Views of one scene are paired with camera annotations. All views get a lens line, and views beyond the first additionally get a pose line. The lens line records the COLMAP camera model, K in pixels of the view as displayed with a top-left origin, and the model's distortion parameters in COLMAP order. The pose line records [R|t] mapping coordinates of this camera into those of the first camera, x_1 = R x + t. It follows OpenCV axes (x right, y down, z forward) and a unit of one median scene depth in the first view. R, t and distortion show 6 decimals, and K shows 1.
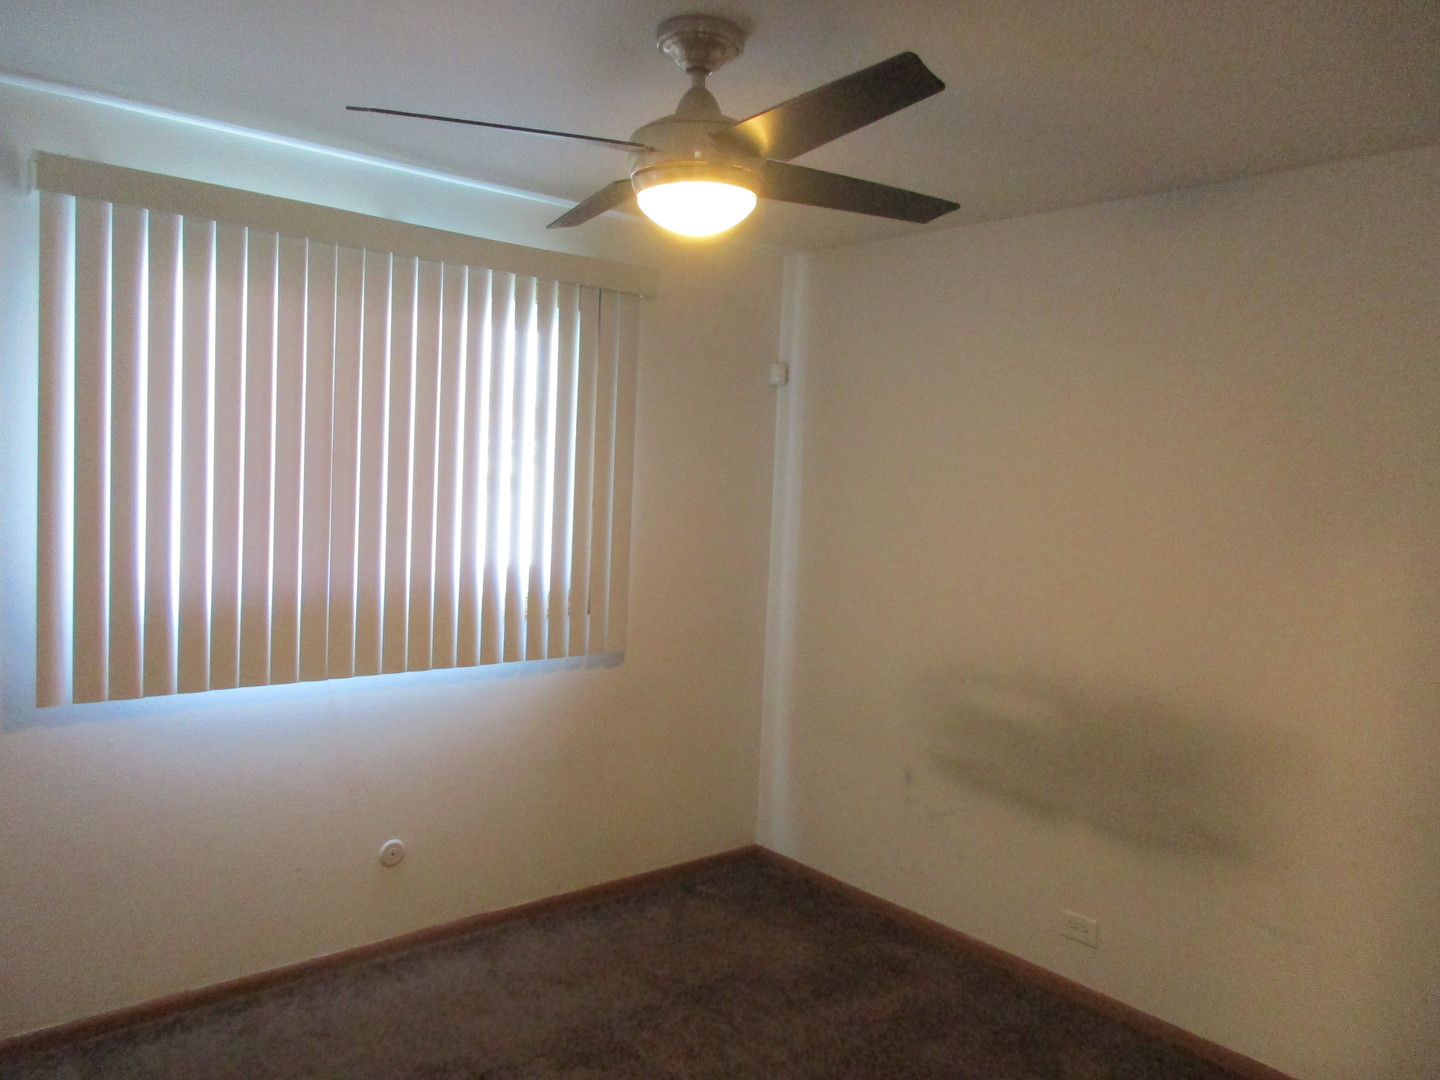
lens RADIAL K [[1060.7, 0, 725.4], [0, 1060.7, 530.3], [0, 0, 1]] dist [-0.008371, 0.000349]
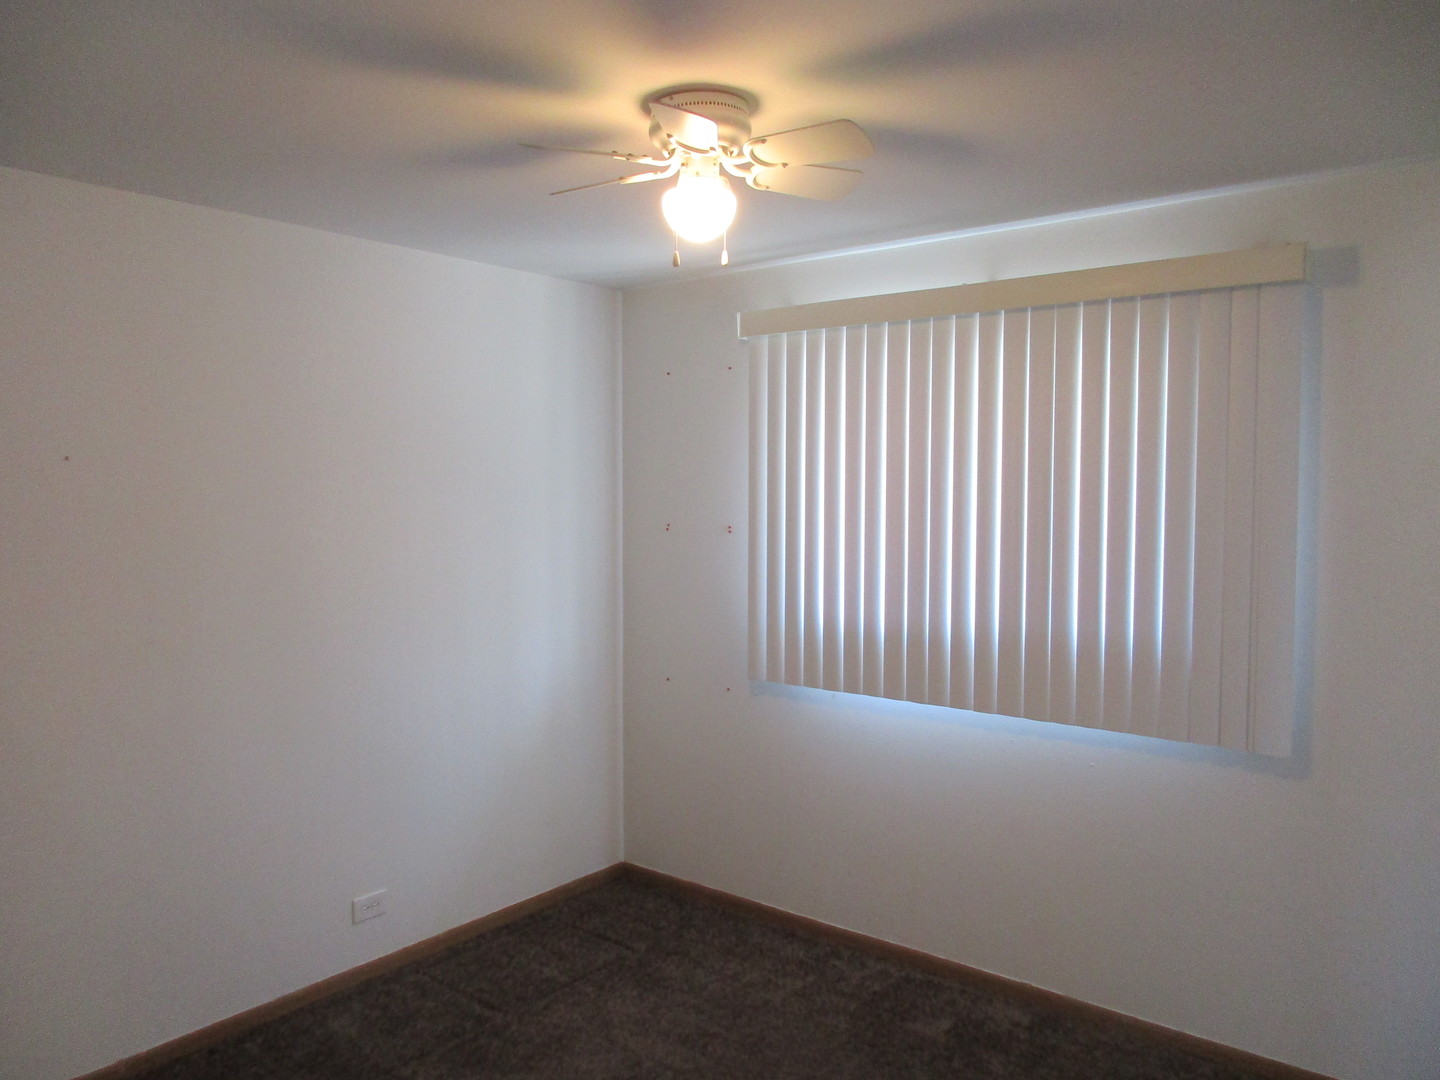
lens RADIAL K [[1060.7, 0, 725.4], [0, 1060.7, 530.3], [0, 0, 1]] dist [-0.008371, 0.000349]
pose [[0.183159, -0.011961, -0.983011, 0.717596], [-0.053976, 0.998295, -0.022204, -0.007641], [0.981600, 0.057126, 0.182201, 0.595415]]
